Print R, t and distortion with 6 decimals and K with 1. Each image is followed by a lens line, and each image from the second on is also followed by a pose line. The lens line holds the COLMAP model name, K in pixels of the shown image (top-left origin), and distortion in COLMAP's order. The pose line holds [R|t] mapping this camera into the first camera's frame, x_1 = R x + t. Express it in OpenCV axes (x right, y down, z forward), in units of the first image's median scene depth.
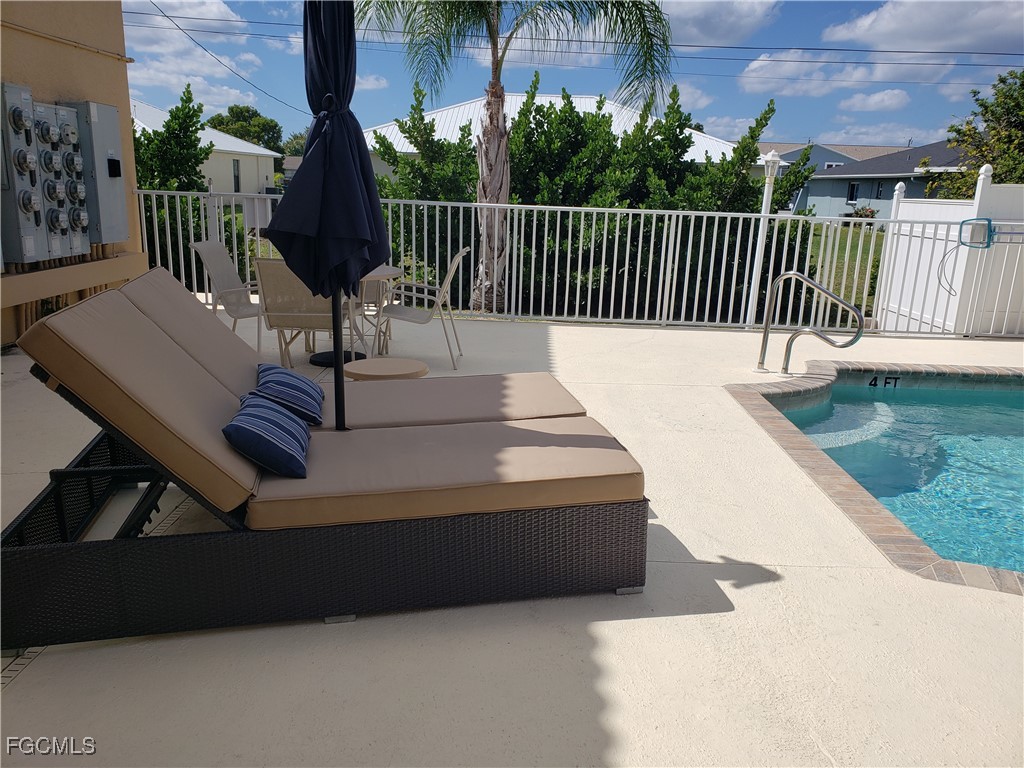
lens RADIAL K [[783.9, 0, 512.0], [0, 783.9, 384.0], [0, 0, 1]] dist [0.002845, 0.007620]
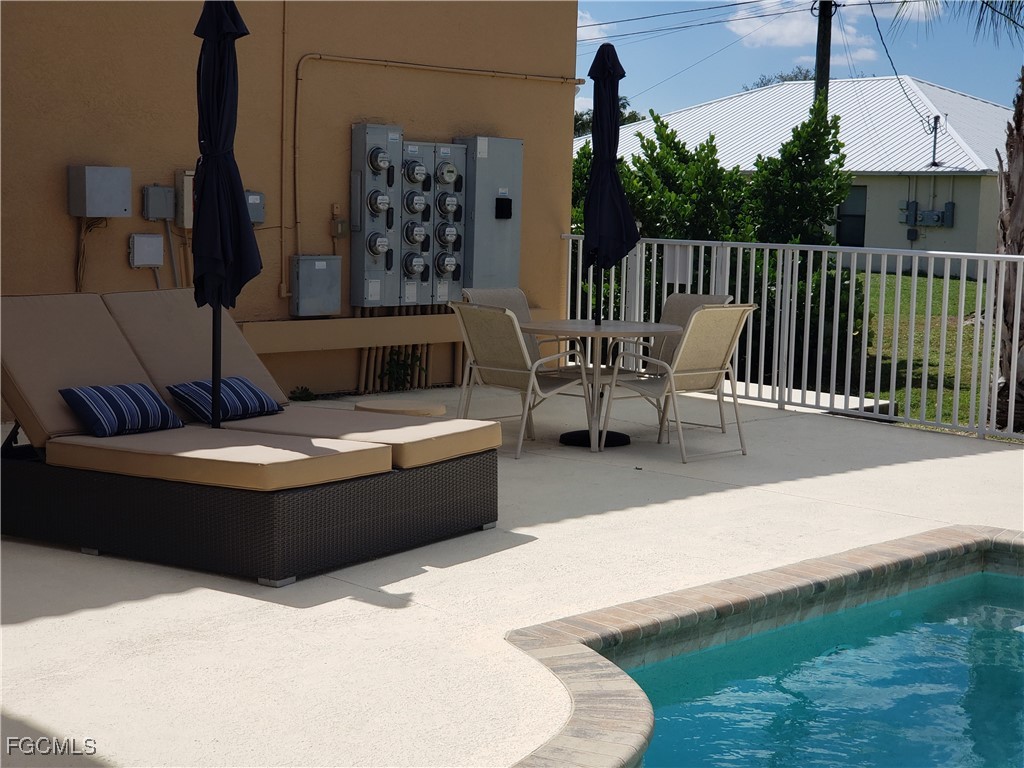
lens RADIAL K [[1486.4, 0, 512.0], [0, 1486.4, 384.0], [0, 0, 1]] dist [0.340474, -3.165341]
pose [[0.680671, 0.064325, -0.729760, 0.796775], [-0.176809, 0.981115, -0.078435, 0.045834], [0.710933, 0.182417, 0.679190, -0.078382]]
